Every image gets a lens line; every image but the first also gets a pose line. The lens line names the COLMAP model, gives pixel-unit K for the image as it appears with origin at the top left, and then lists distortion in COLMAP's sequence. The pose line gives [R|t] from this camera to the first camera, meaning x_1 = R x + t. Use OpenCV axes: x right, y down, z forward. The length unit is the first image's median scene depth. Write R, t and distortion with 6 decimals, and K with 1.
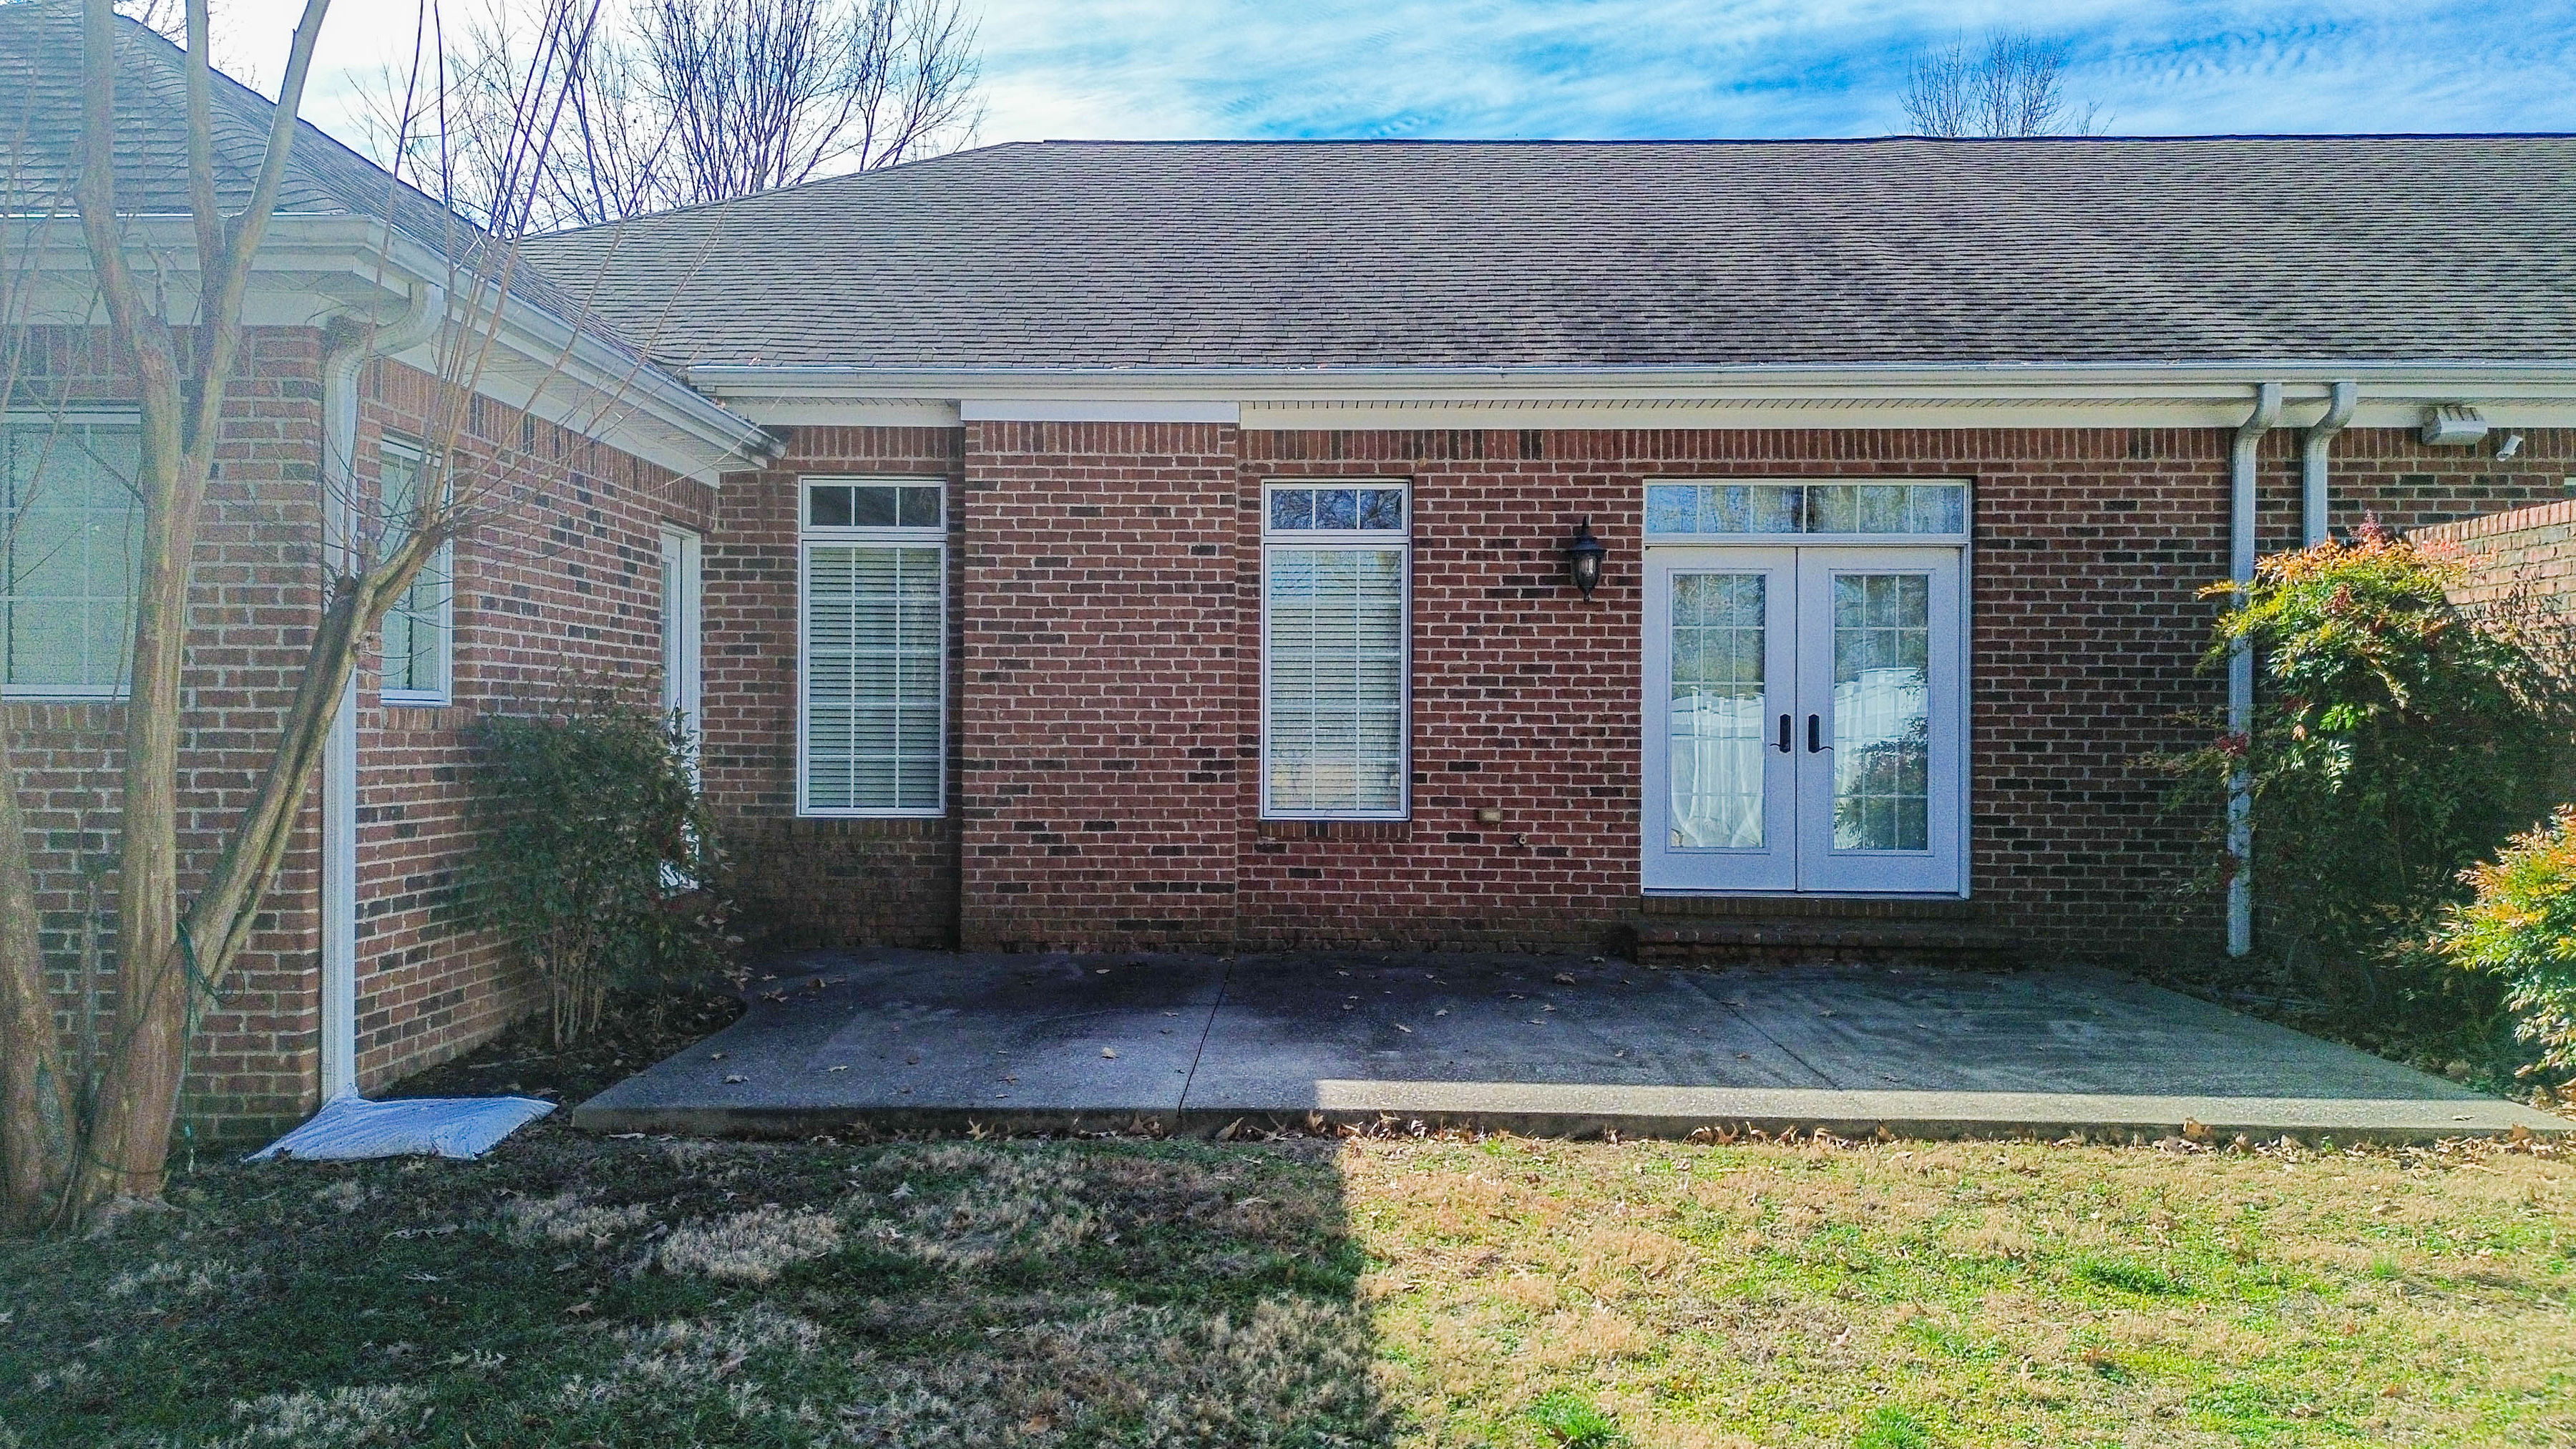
lens RADIAL K [[1868.4, 0, 1271.9], [0, 1868.4, 720.0], [0, 0, 1]] dist [0.018253, -0.026421]
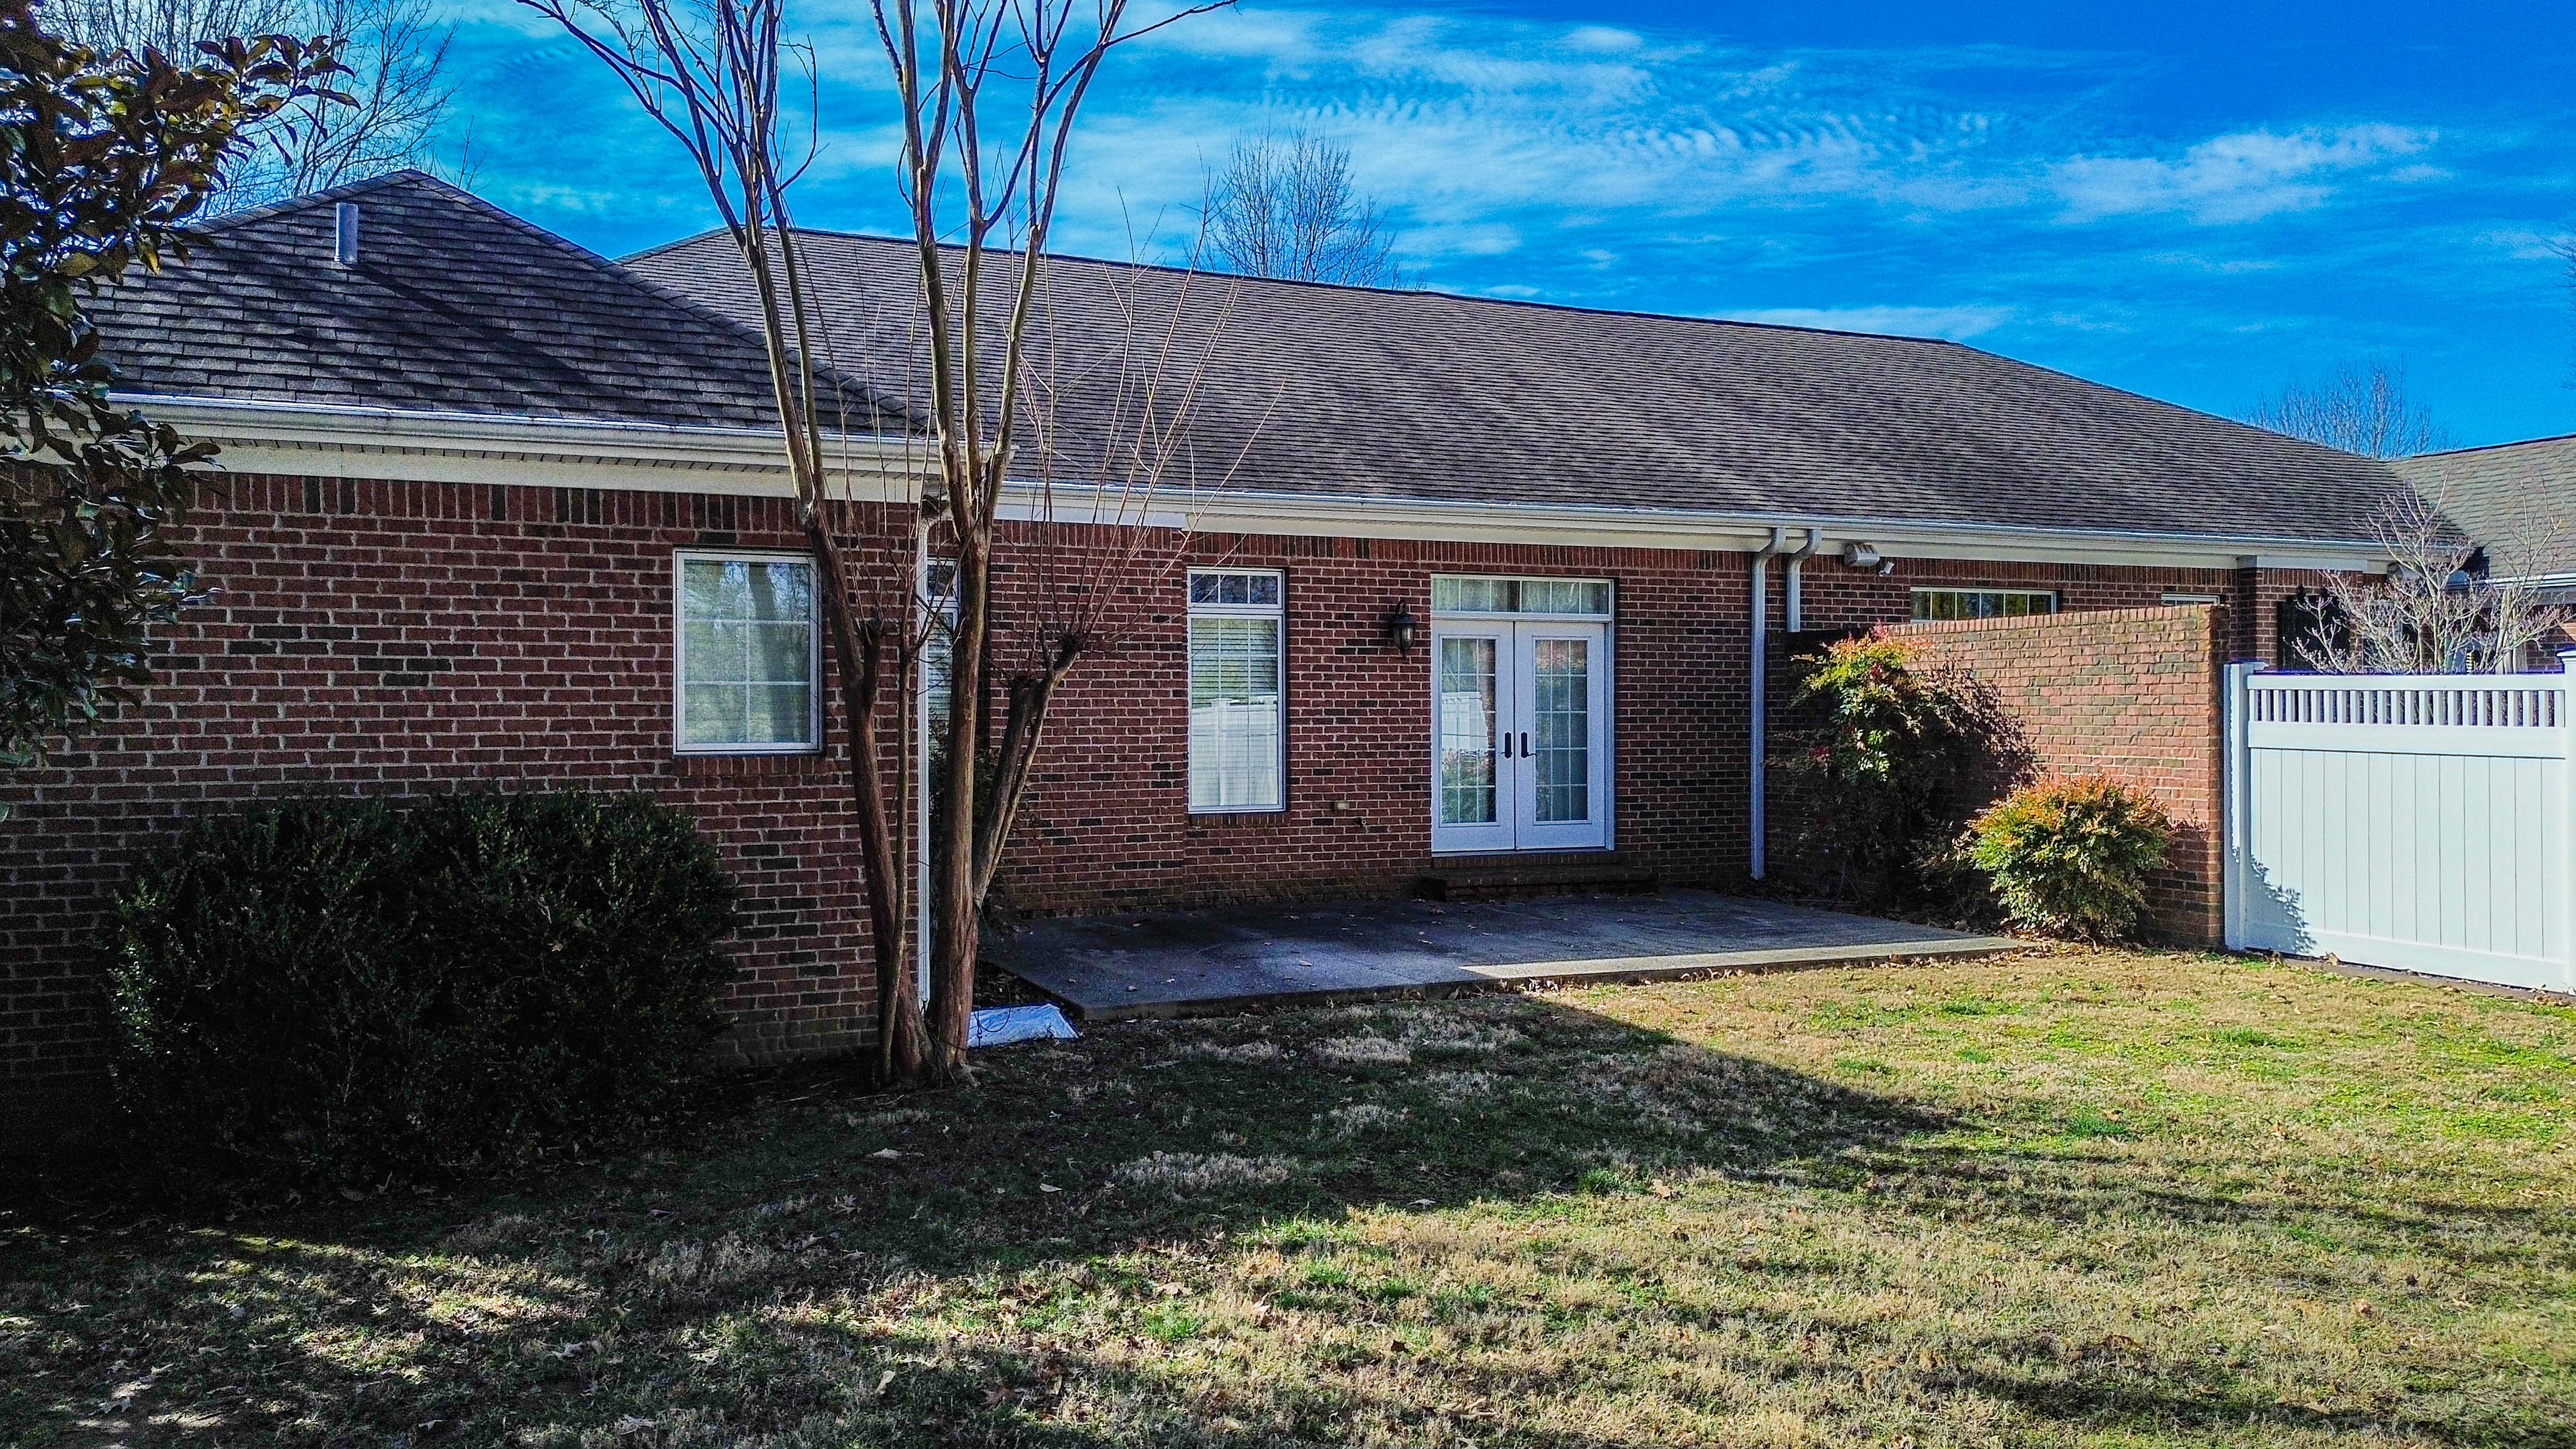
lens RADIAL K [[1868.4, 0, 1300.7], [0, 1868.4, 725.8], [0, 0, 1]] dist [0.018253, -0.026421]
pose [[0.901435, -0.010239, 0.432793, -0.536884], [0.005676, 0.999914, 0.011835, -0.027930], [-0.432877, -0.008212, 0.901416, -0.284143]]
